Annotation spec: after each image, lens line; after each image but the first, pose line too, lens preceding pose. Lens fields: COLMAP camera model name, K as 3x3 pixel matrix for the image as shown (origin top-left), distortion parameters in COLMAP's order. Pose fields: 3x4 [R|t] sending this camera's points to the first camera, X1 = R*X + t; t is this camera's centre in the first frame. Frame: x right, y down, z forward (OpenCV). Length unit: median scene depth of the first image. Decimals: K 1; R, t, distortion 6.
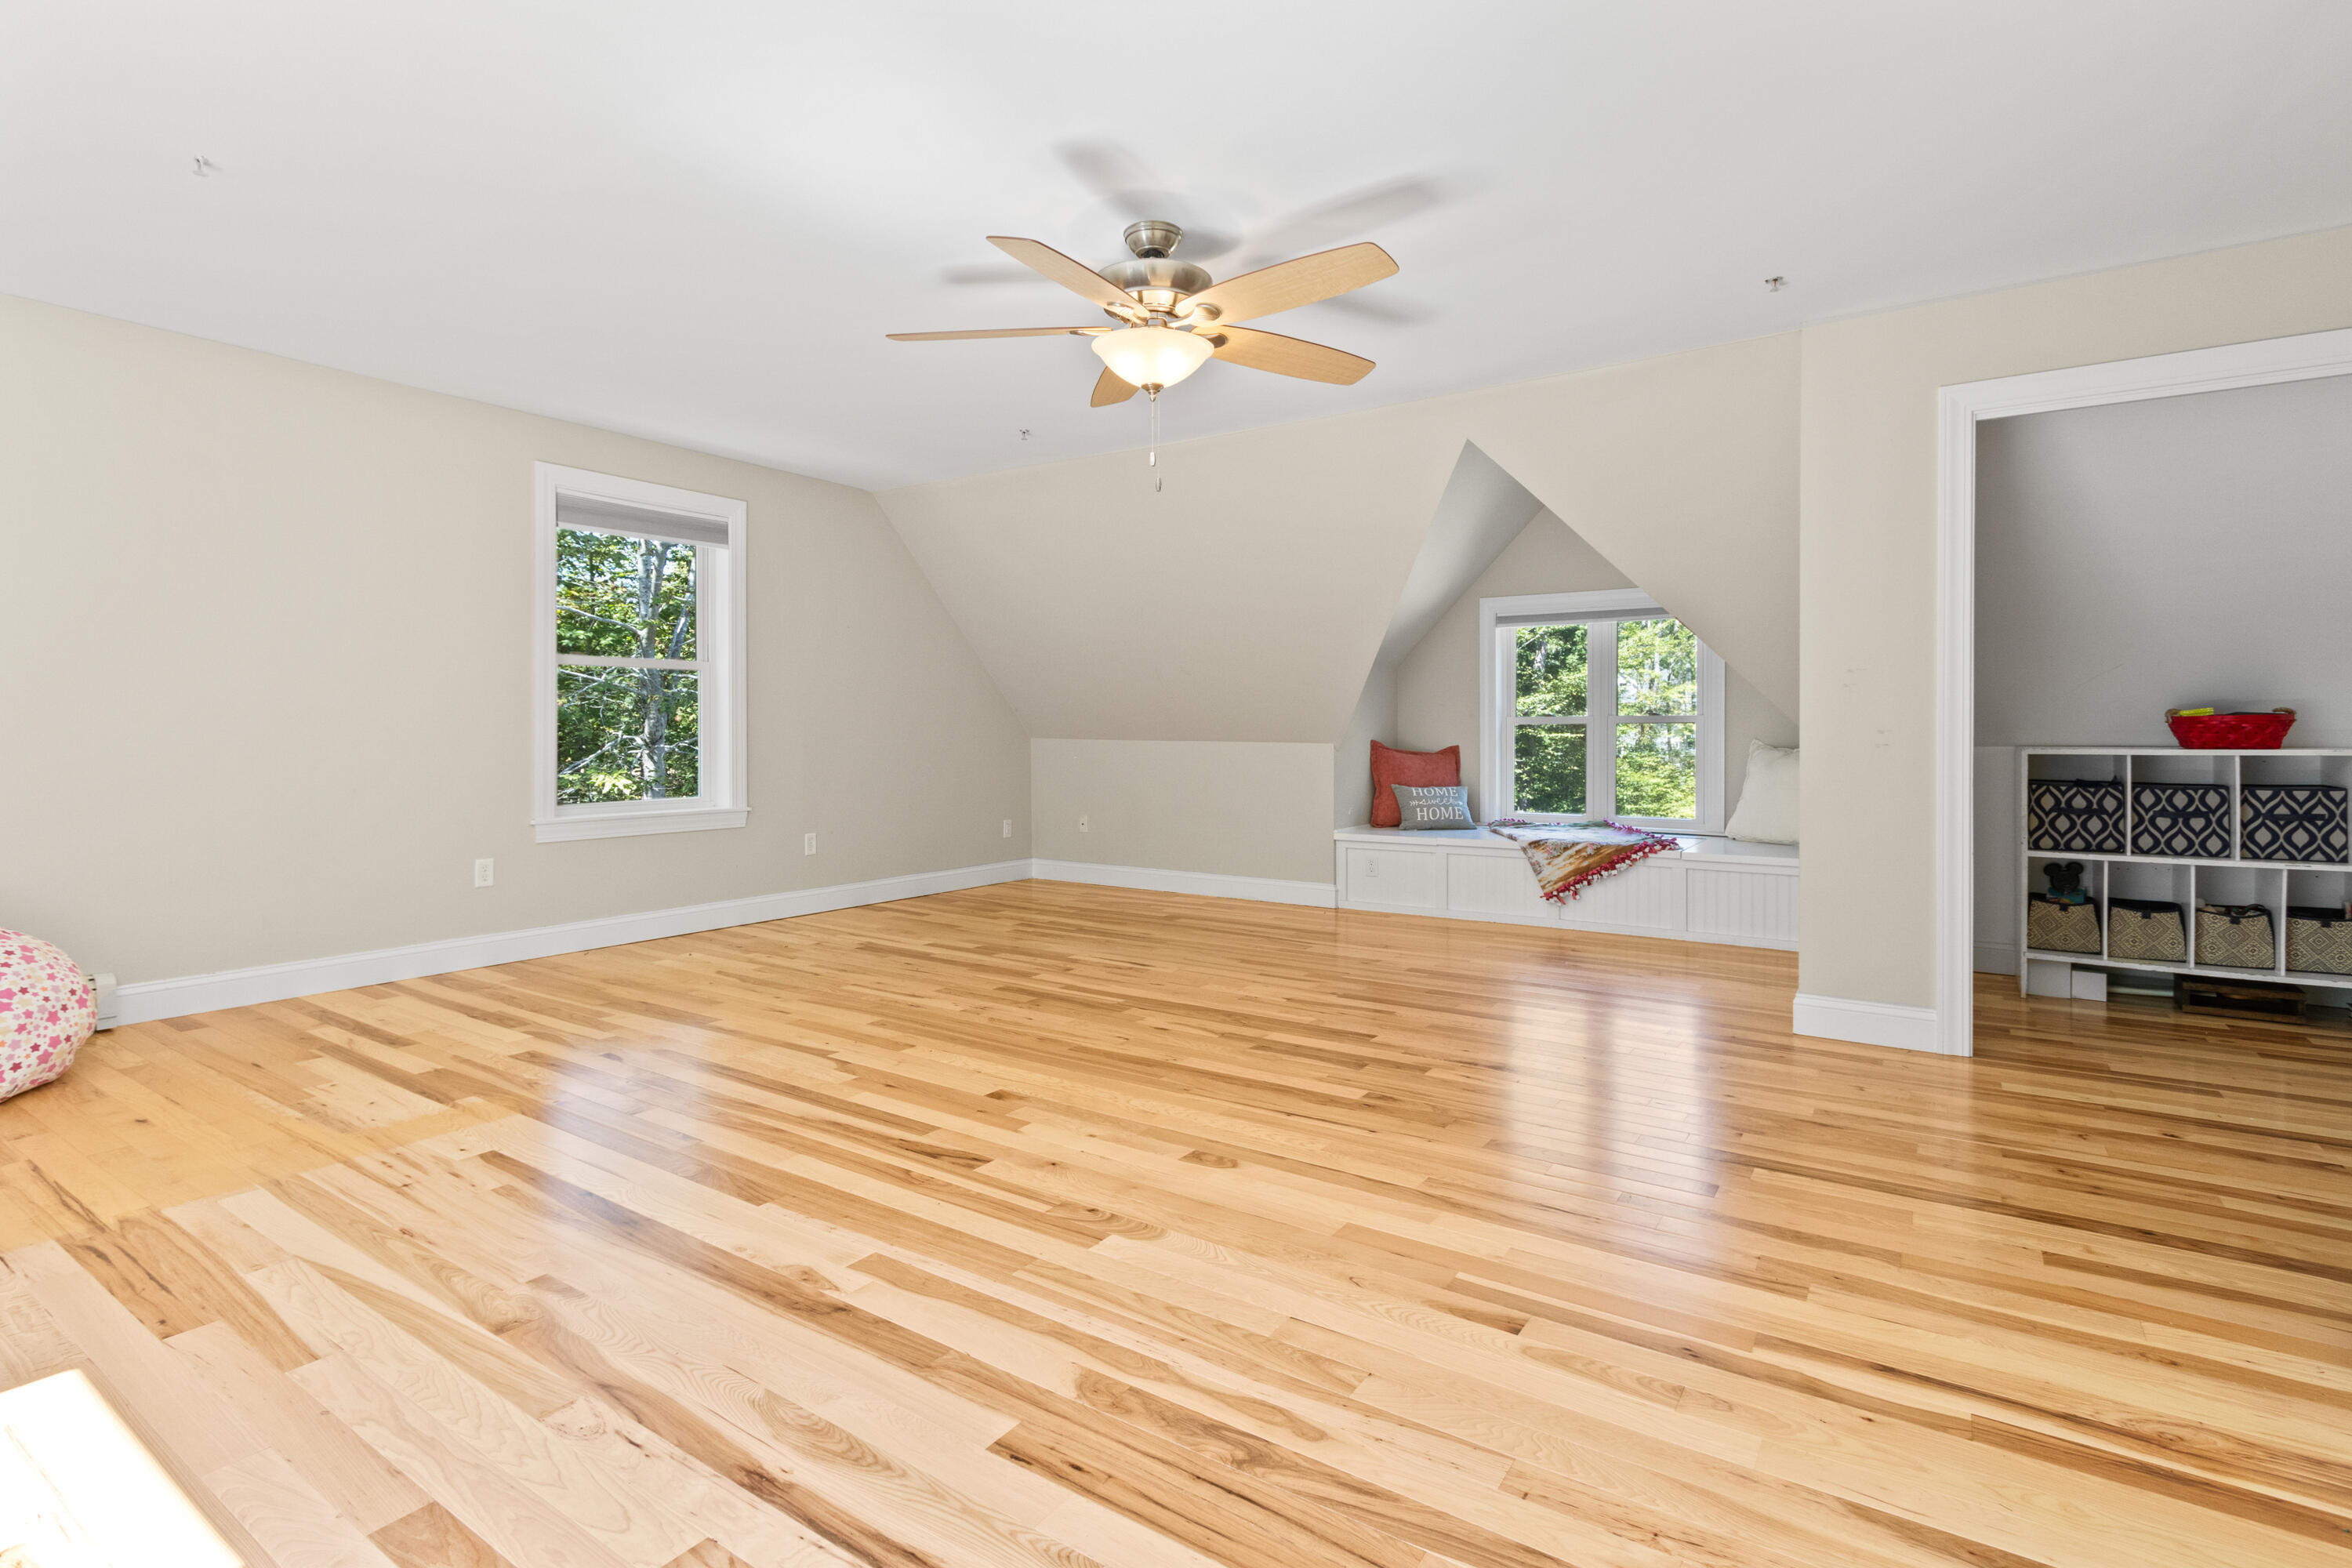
lens RADIAL K [[1150.4, 0, 1173.7], [0, 1150.4, 713.3], [0, 0, 1]] dist [0.000125, -0.000018]
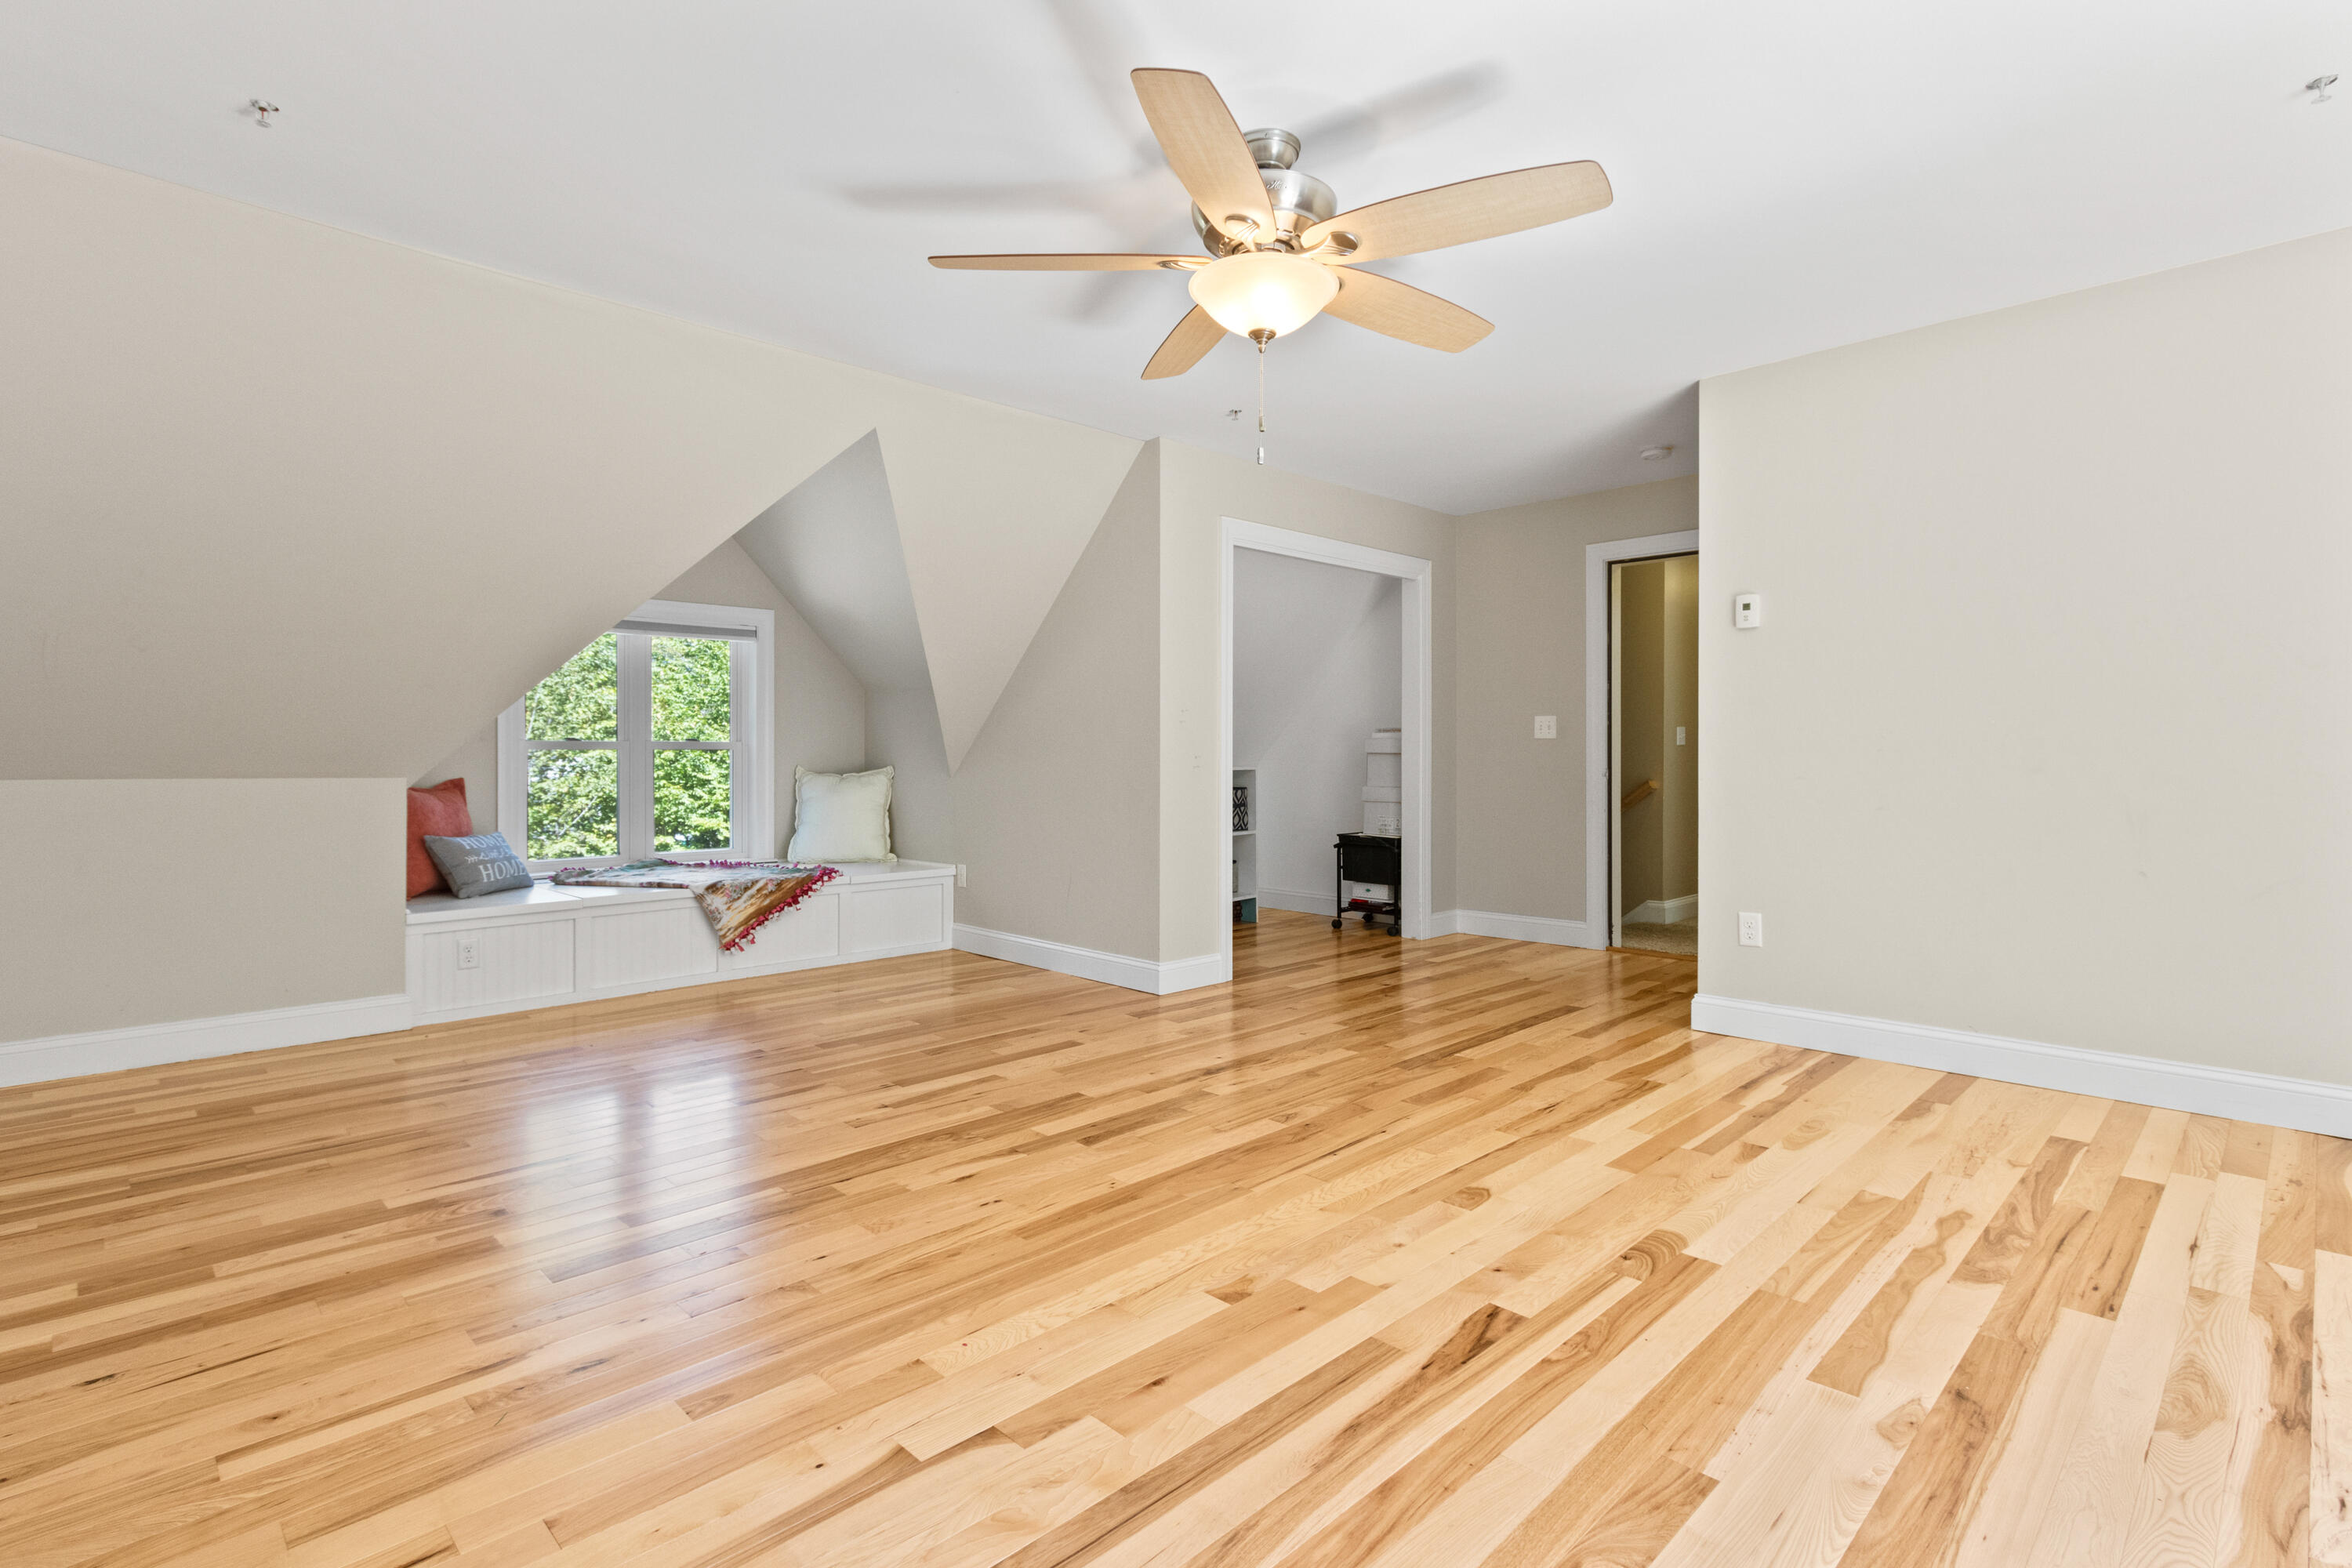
lens RADIAL K [[1109.9, 0, 1171.2], [0, 1109.9, 733.4], [0, 0, 1]] dist [-0.000014, -0.000954]
pose [[0.201143, 0.020055, 0.979356, -0.900155], [-0.010809, 0.999775, -0.018253, 0.016897], [-0.979502, -0.006915, 0.201315, 1.014030]]
